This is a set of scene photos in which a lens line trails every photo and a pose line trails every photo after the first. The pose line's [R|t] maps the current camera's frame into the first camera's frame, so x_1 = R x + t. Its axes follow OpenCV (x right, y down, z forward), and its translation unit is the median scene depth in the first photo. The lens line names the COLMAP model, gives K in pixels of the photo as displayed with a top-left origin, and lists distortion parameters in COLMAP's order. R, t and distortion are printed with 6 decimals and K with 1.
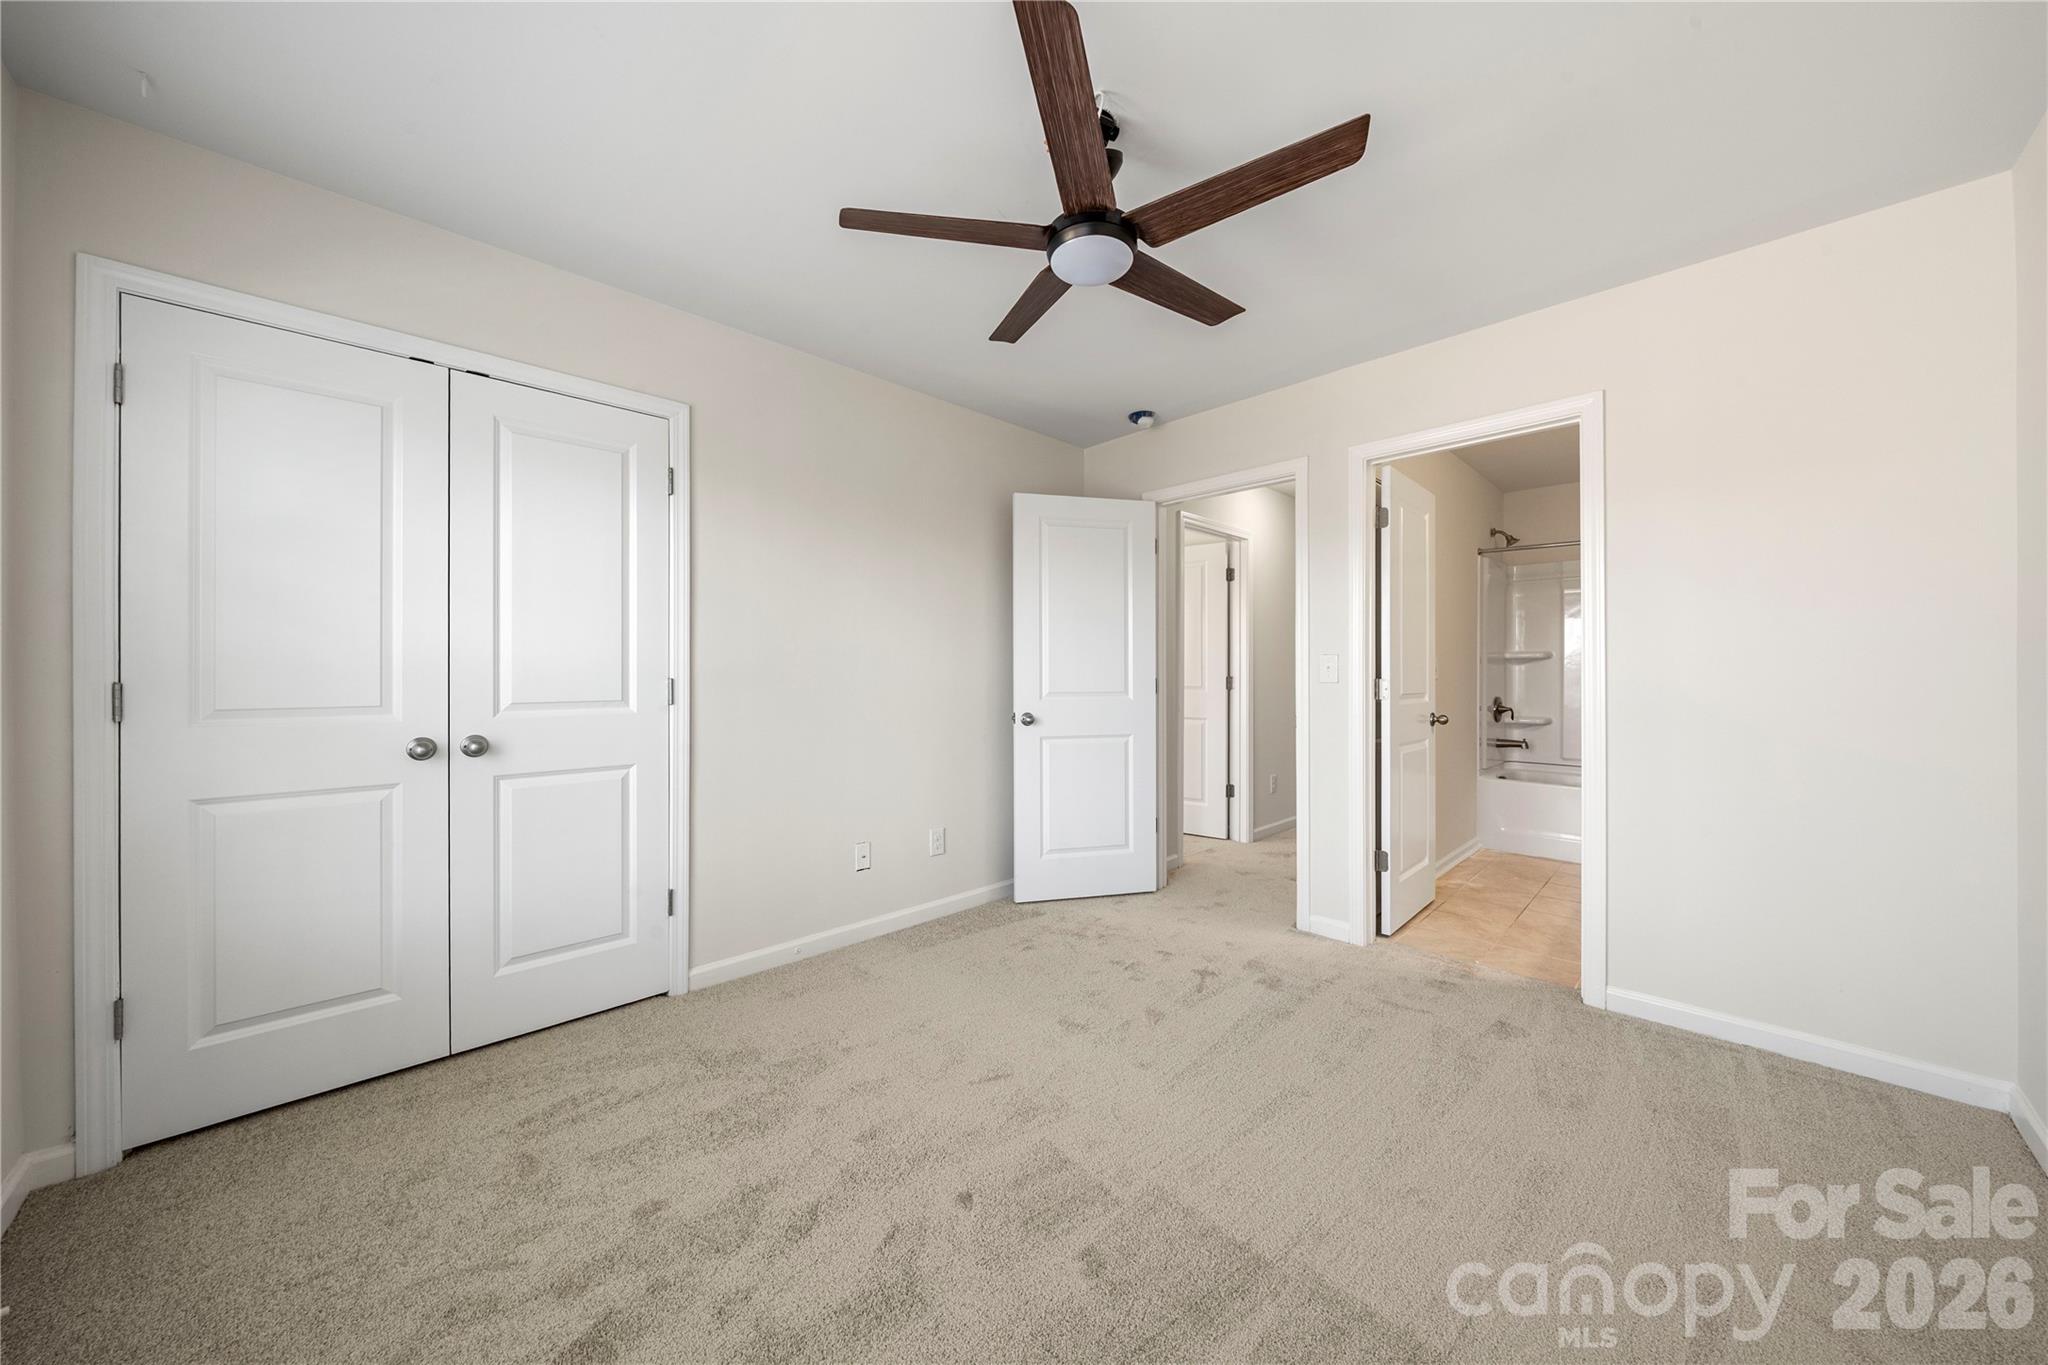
lens RADIAL K [[692.5, 0, 1024.0], [0, 692.5, 682.5], [0, 0, 1]] dist [-0.006219, -0.000108]
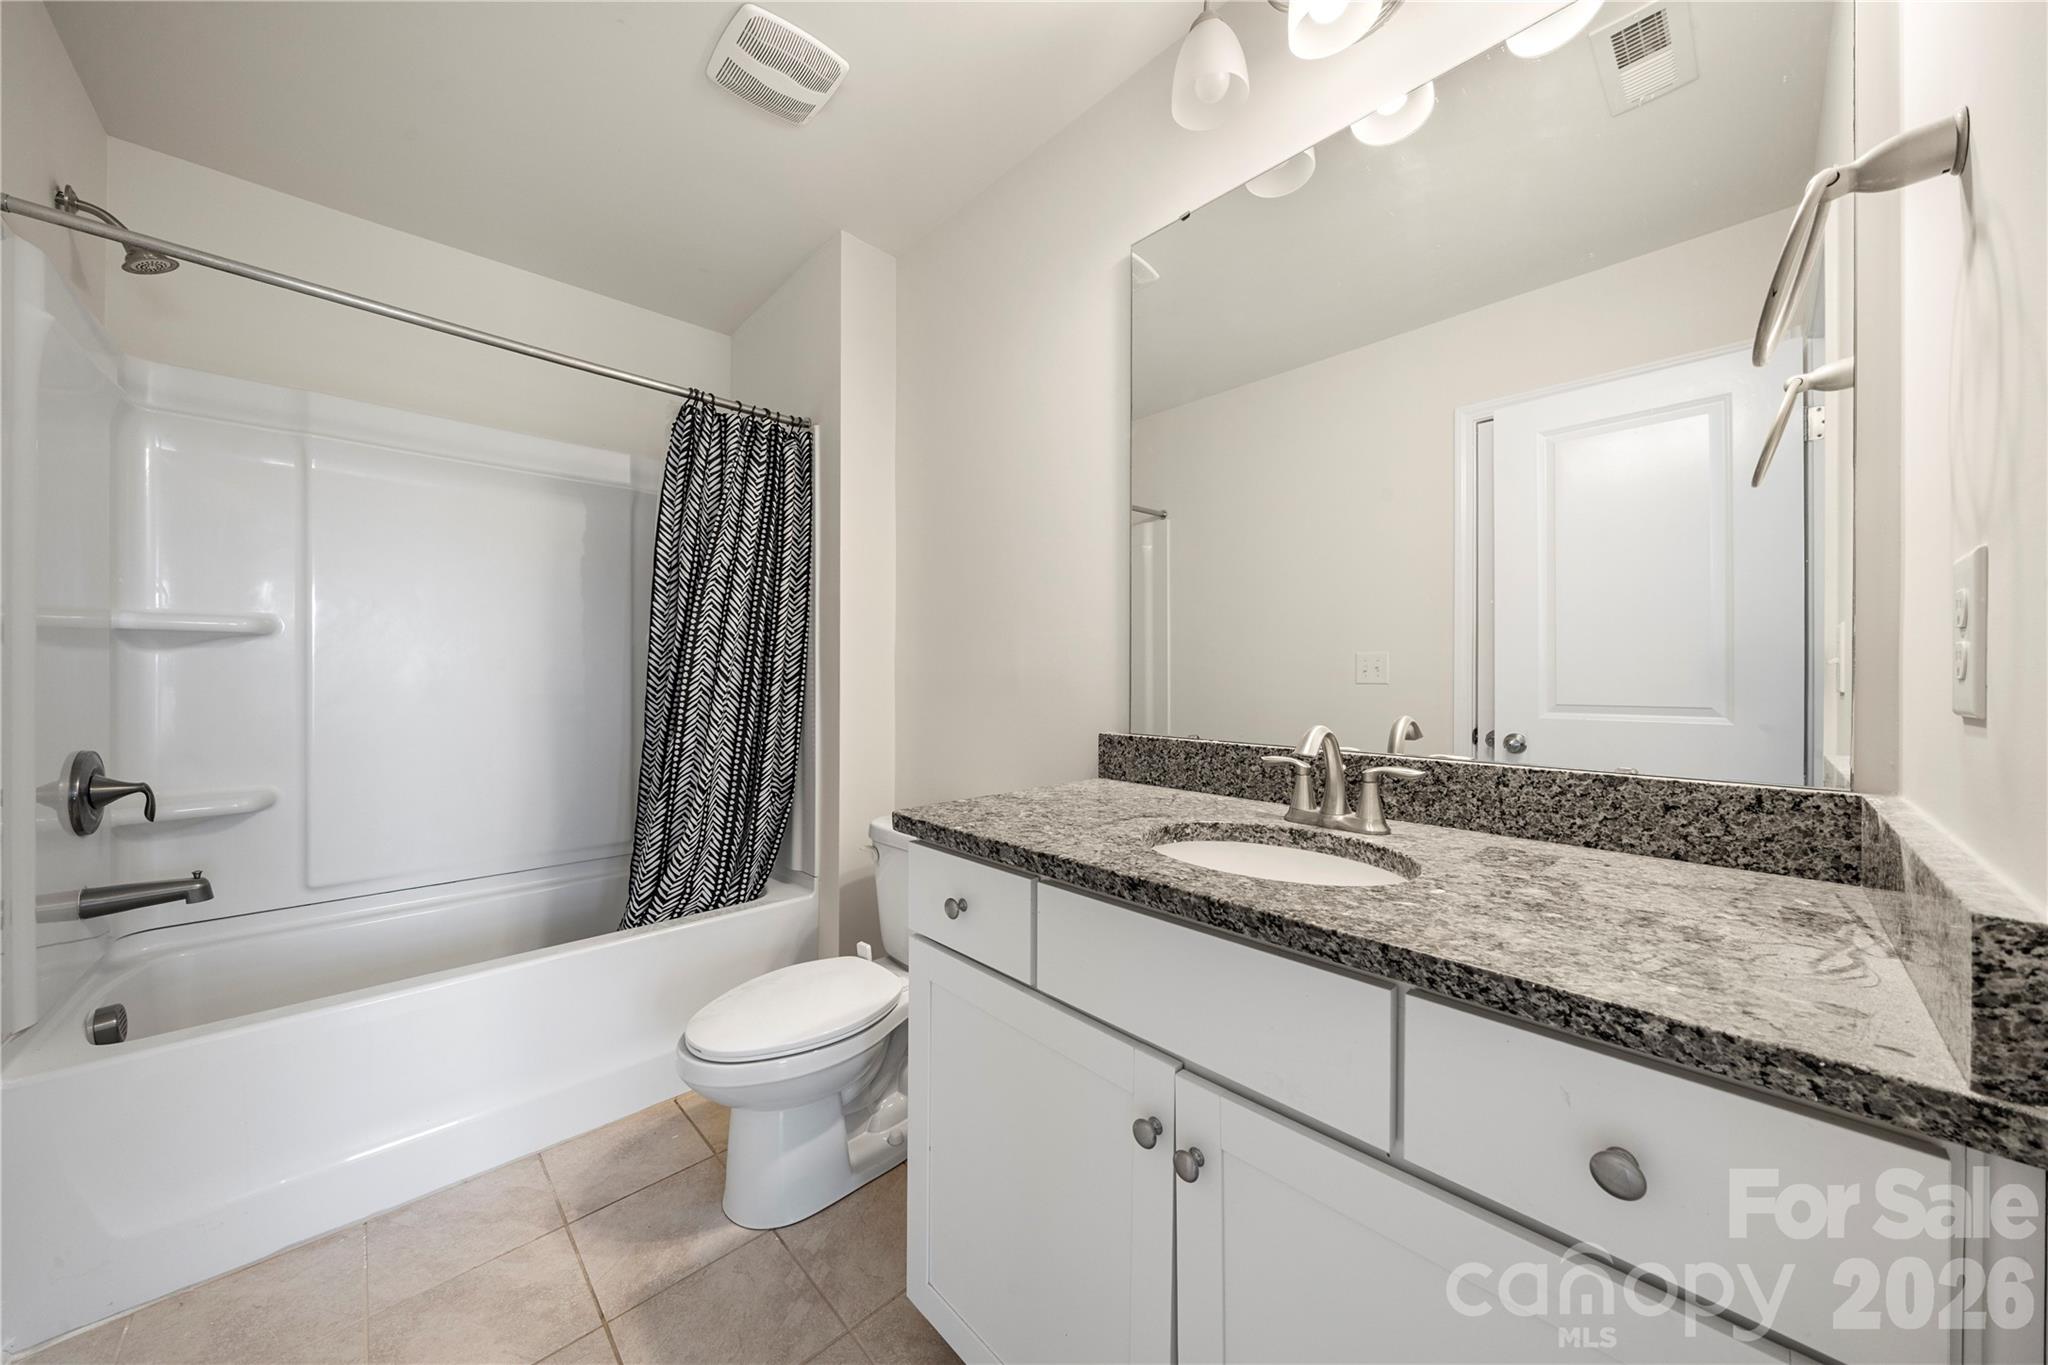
lens RADIAL K [[692.5, 0, 1024.0], [0, 692.5, 682.5], [0, 0, 1]] dist [-0.006219, -0.000108]
pose [[0.020845, -0.005347, 0.999768, 0.390539], [0.001784, 0.999984, 0.005311, -0.010255], [-0.999781, 0.001673, 0.020854, 0.575580]]
